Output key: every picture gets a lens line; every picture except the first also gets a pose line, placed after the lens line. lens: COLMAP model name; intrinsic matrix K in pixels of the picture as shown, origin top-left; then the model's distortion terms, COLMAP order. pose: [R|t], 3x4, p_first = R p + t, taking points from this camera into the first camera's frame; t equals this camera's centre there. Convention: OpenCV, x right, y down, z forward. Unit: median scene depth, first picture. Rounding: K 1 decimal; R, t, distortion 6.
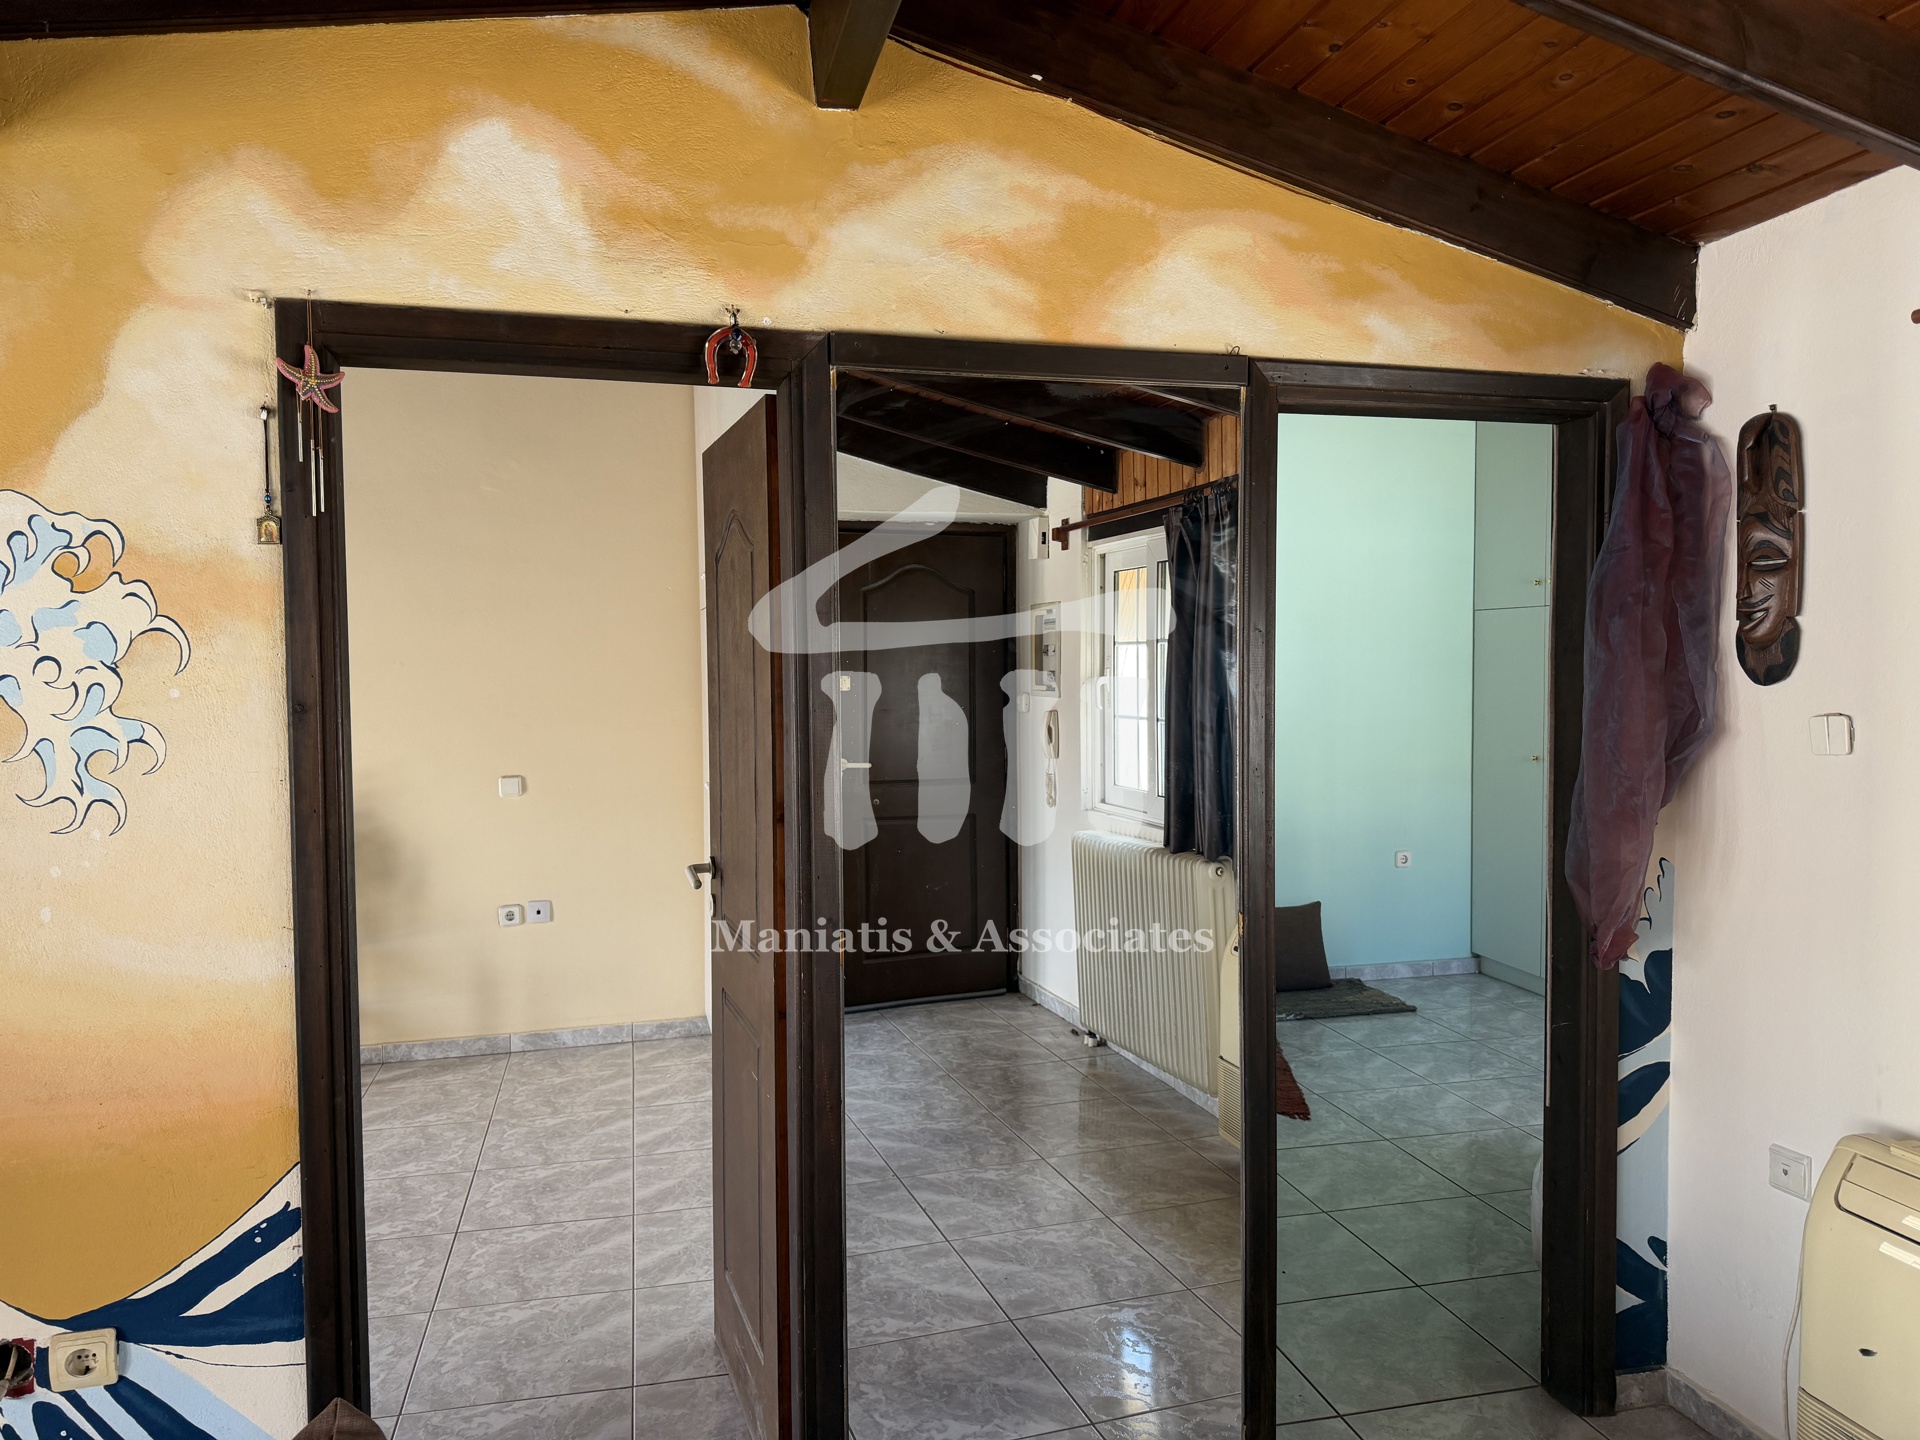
lens RADIAL K [[1379.2, 0, 960.1], [0, 1379.2, 726.1], [0, 0, 1]] dist [0.033359, -0.040562]
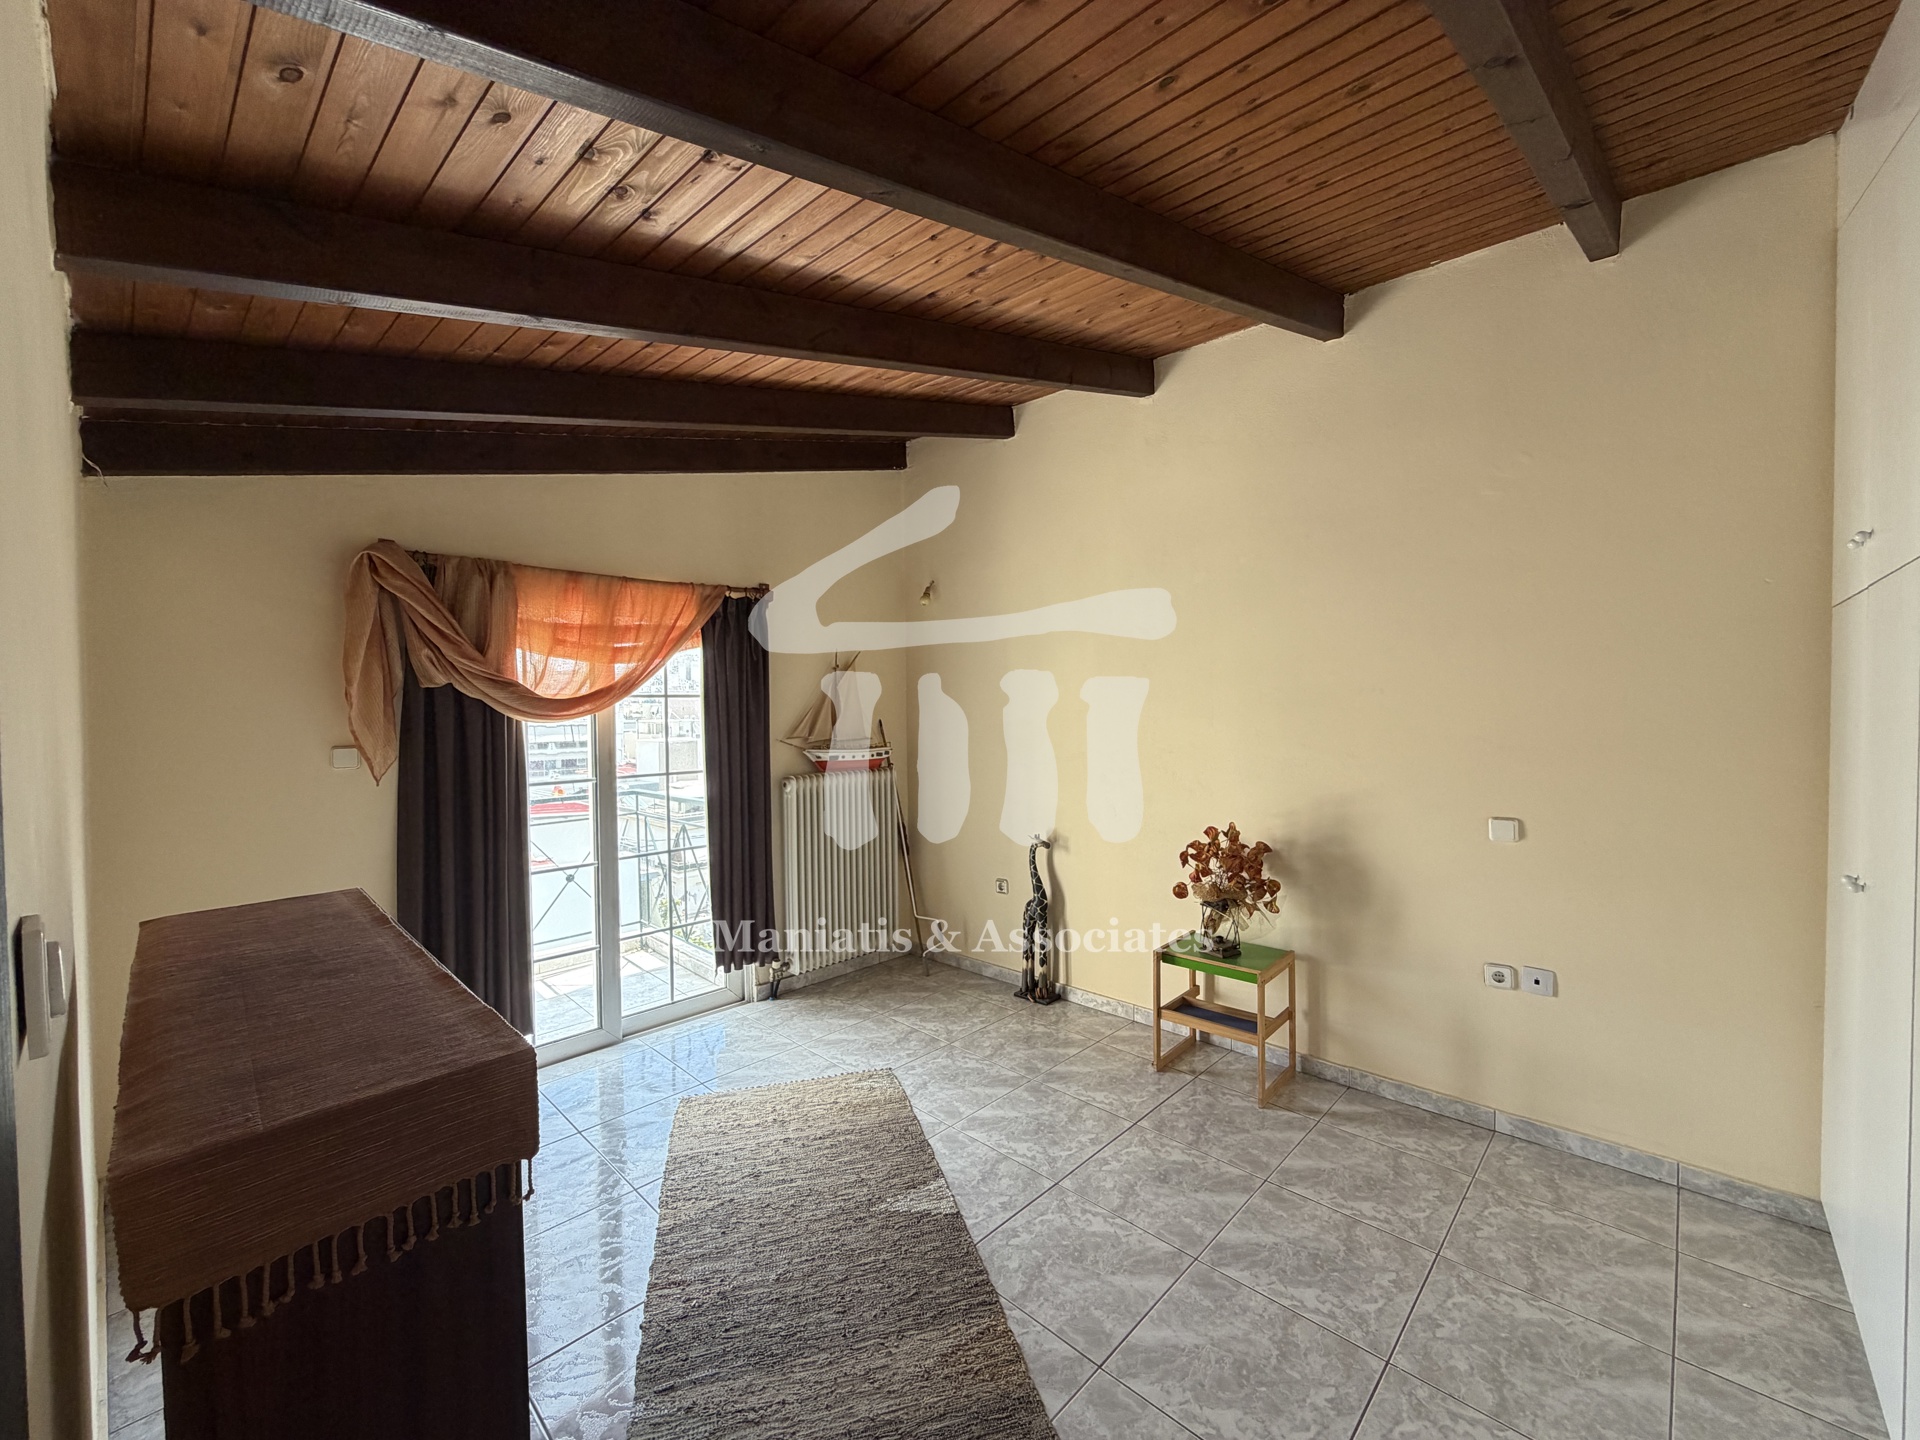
lens RADIAL K [[773.8, 0, 963.9], [0, 773.8, 718.0], [0, 0, 1]] dist [-0.001183, -0.000109]
pose [[0.548230, 0.025518, -0.835938, -0.107569], [-0.042384, 0.999098, 0.002702, -0.012412], [0.835253, 0.033949, 0.548817, 0.447482]]
